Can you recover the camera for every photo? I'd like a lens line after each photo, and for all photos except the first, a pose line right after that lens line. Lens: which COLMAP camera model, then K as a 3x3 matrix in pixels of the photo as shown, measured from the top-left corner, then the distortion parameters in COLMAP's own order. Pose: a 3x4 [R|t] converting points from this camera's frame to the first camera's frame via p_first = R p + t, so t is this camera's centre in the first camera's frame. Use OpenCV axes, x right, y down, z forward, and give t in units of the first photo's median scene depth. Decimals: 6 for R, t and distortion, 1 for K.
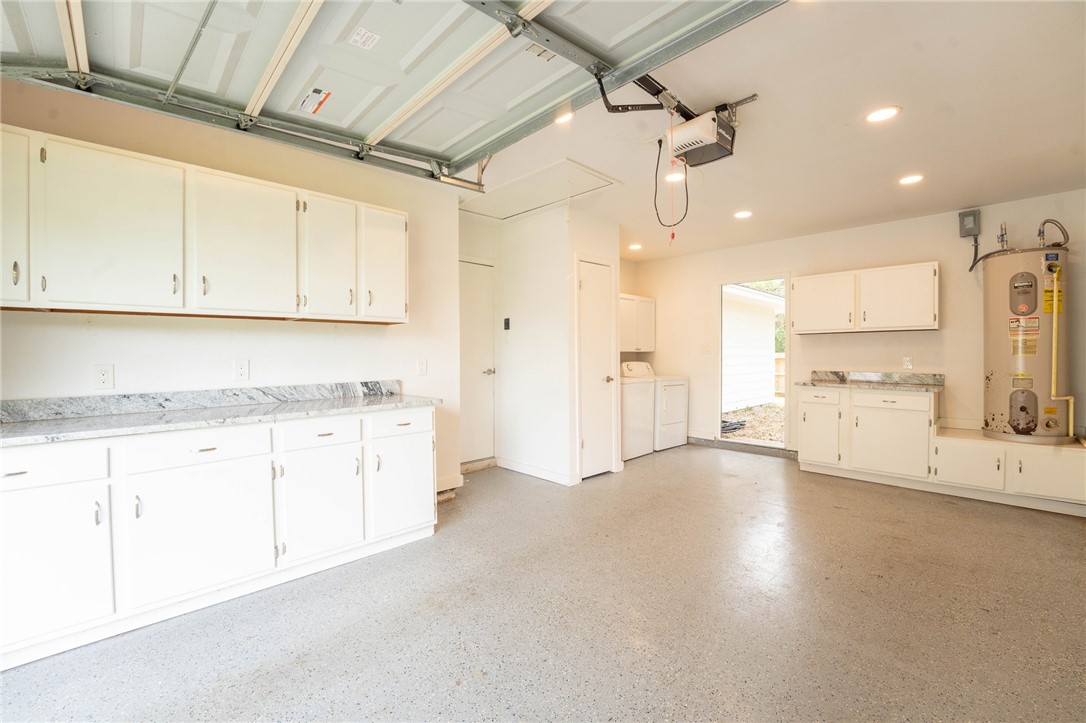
lens RADIAL K [[446.9, 0, 541.5], [0, 446.9, 356.7], [0, 0, 1]] dist [-0.027630, 0.003039]
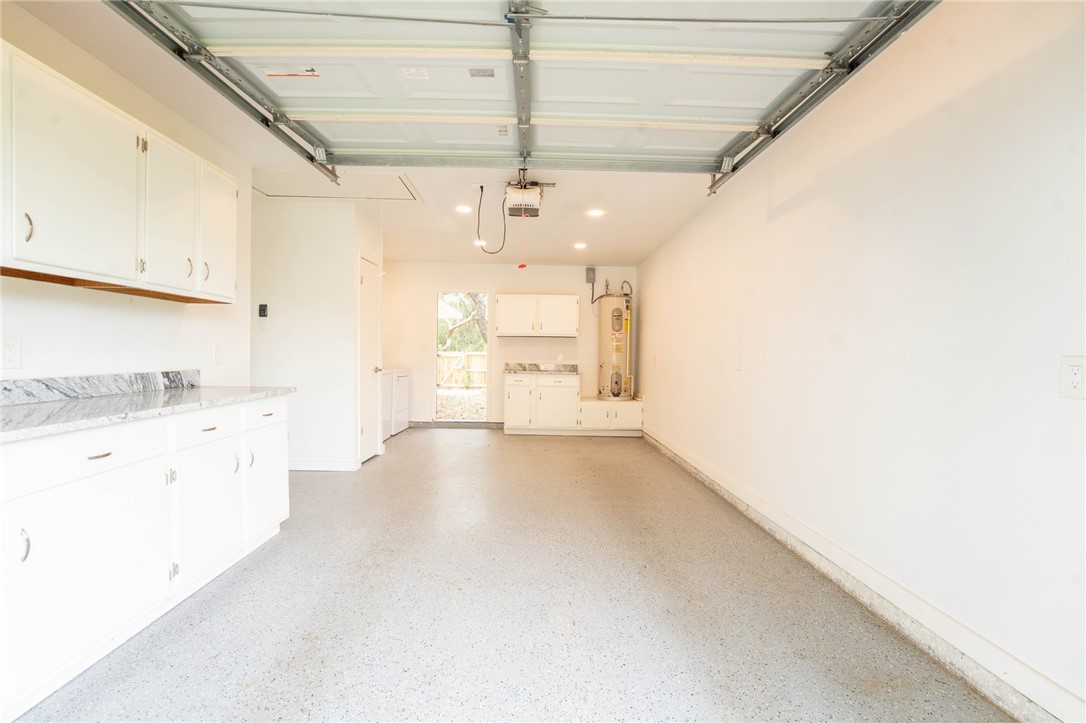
lens RADIAL K [[446.9, 0, 542.2], [0, 446.9, 362.0], [0, 0, 1]] dist [-0.027630, 0.003039]
pose [[0.671721, 0.003156, 0.740798, -0.493860], [-0.013905, 0.999868, 0.008349, 0.021581], [-0.740674, -0.015909, 0.671676, -0.032421]]
